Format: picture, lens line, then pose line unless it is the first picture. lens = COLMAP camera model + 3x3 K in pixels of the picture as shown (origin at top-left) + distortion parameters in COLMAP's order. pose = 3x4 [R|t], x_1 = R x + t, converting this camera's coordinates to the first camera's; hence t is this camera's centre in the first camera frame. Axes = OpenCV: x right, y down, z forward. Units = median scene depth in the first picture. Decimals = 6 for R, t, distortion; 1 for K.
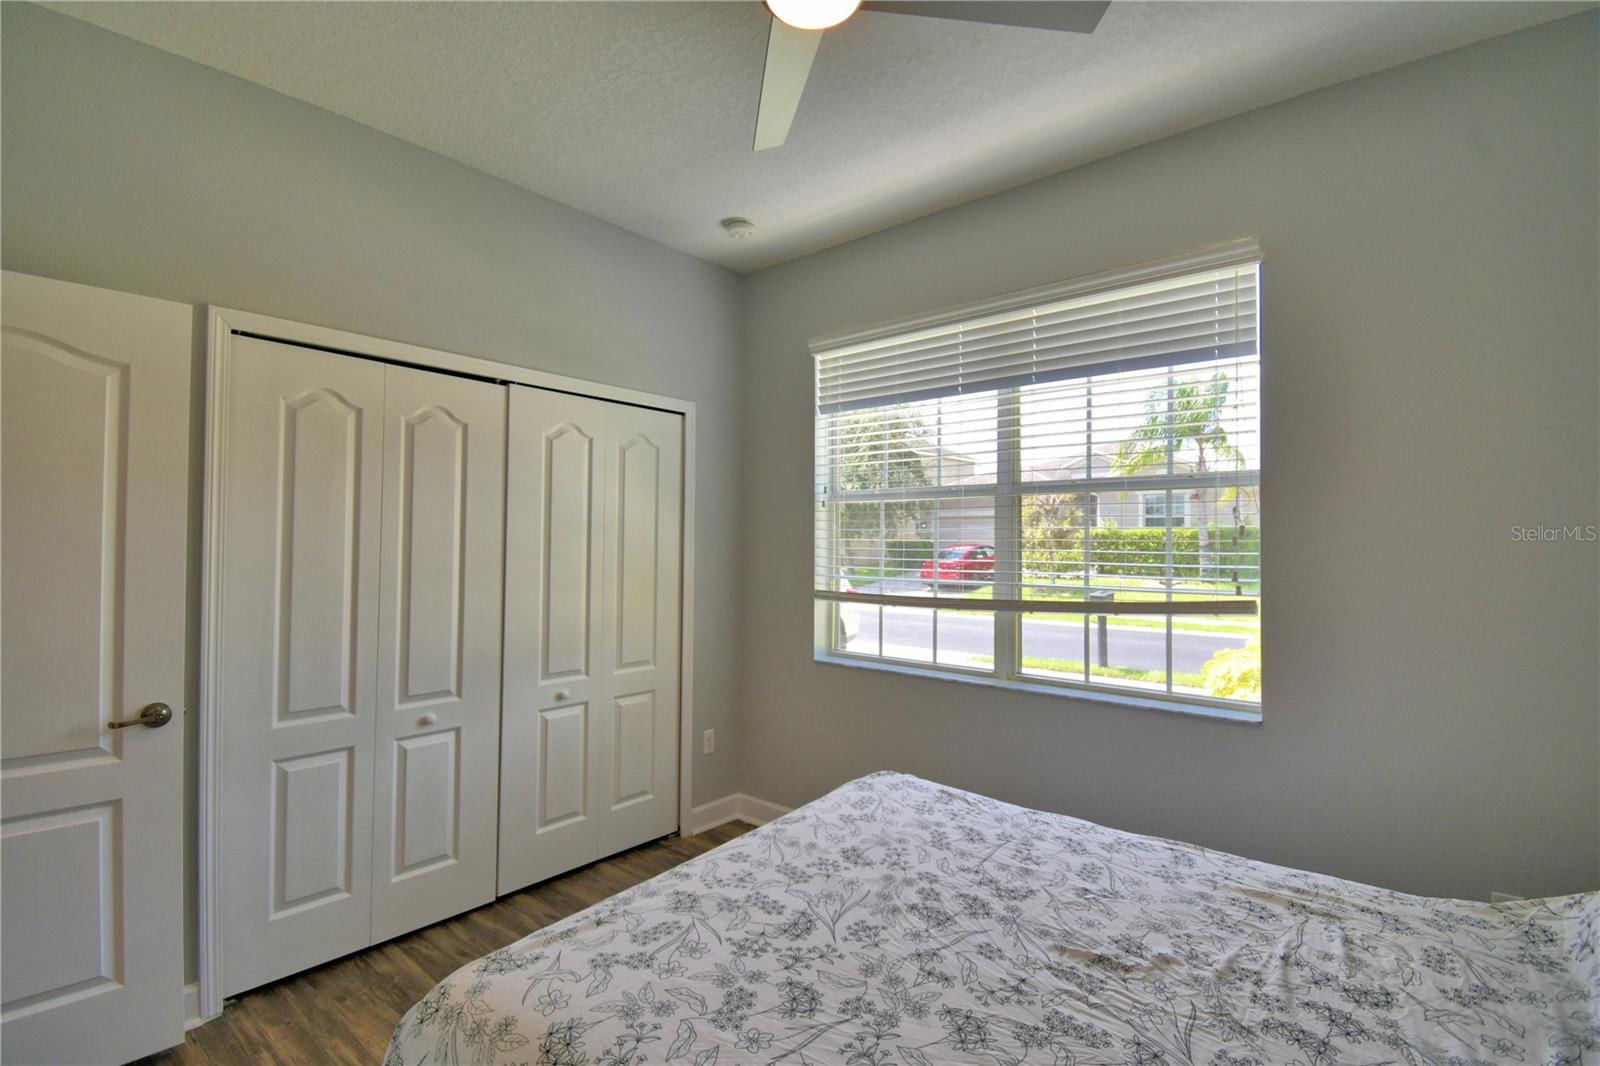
lens RADIAL K [[709.6, 0, 797.6], [0, 709.6, 529.9], [0, 0, 1]] dist [0.004081, -0.011512]
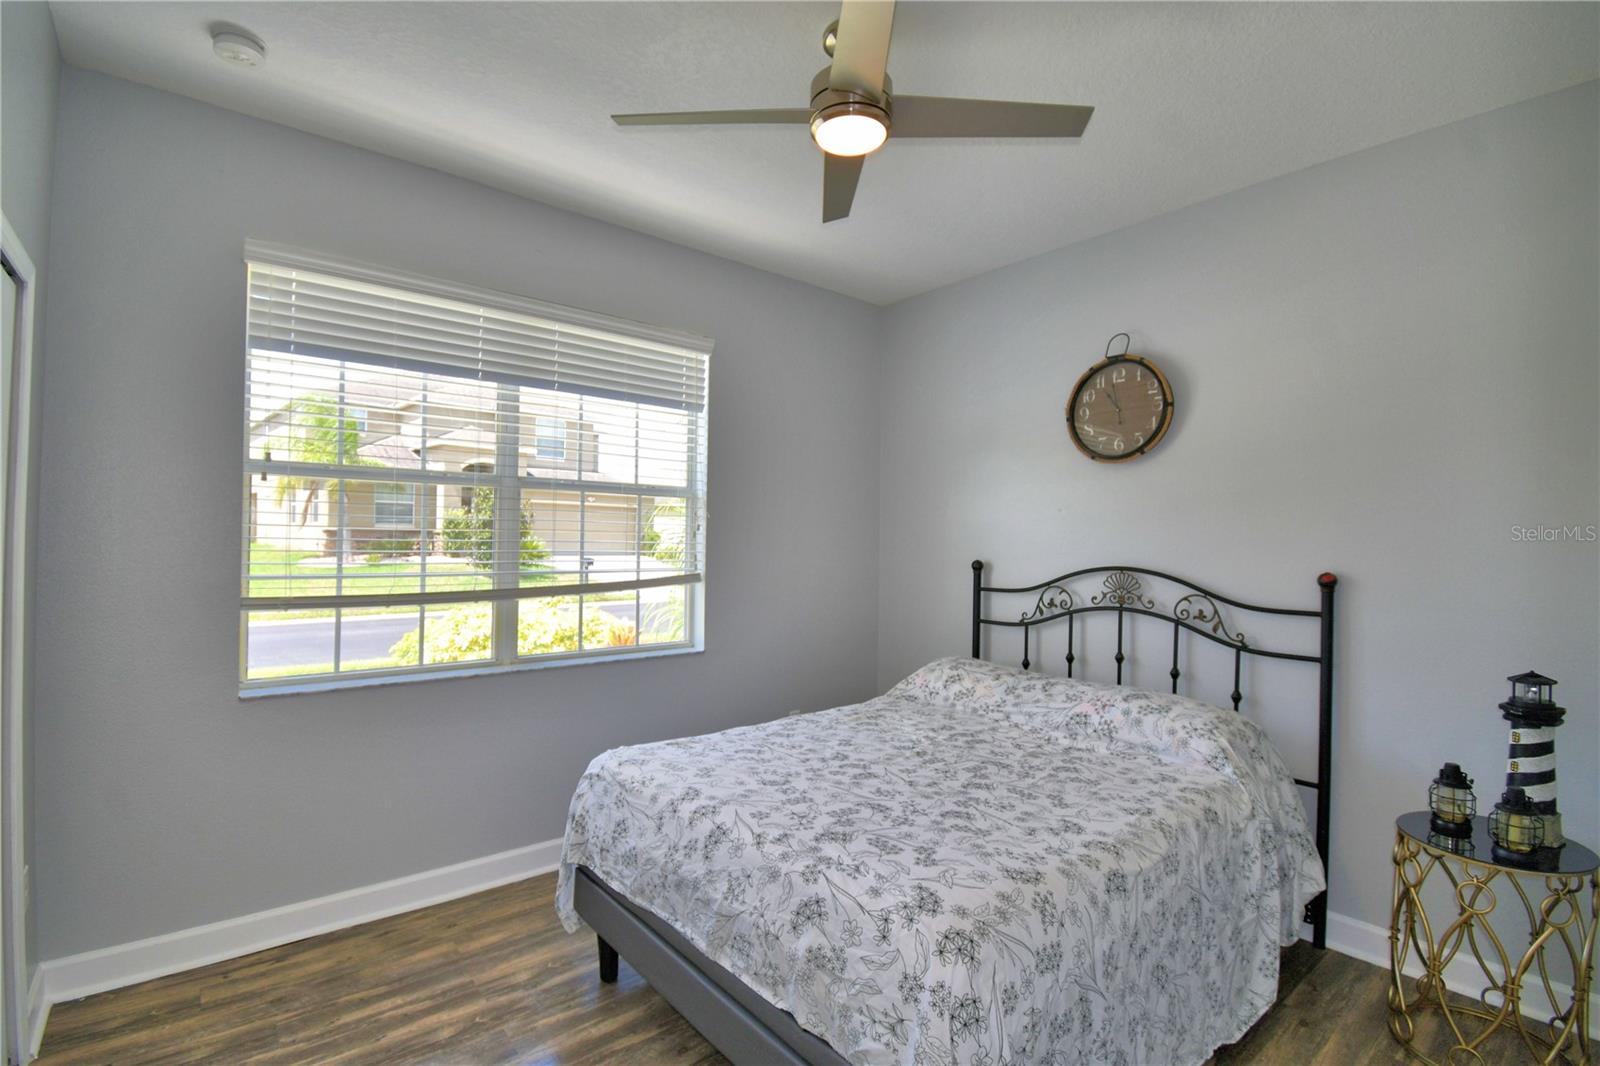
lens RADIAL K [[709.6, 0, 766.2], [0, 709.6, 538.3], [0, 0, 1]] dist [0.004081, -0.011512]
pose [[0.223672, -0.001010, 0.974664, -1.167794], [-0.032683, 0.999429, 0.008536, 0.006389], [-0.974116, -0.033764, 0.223511, 0.734234]]
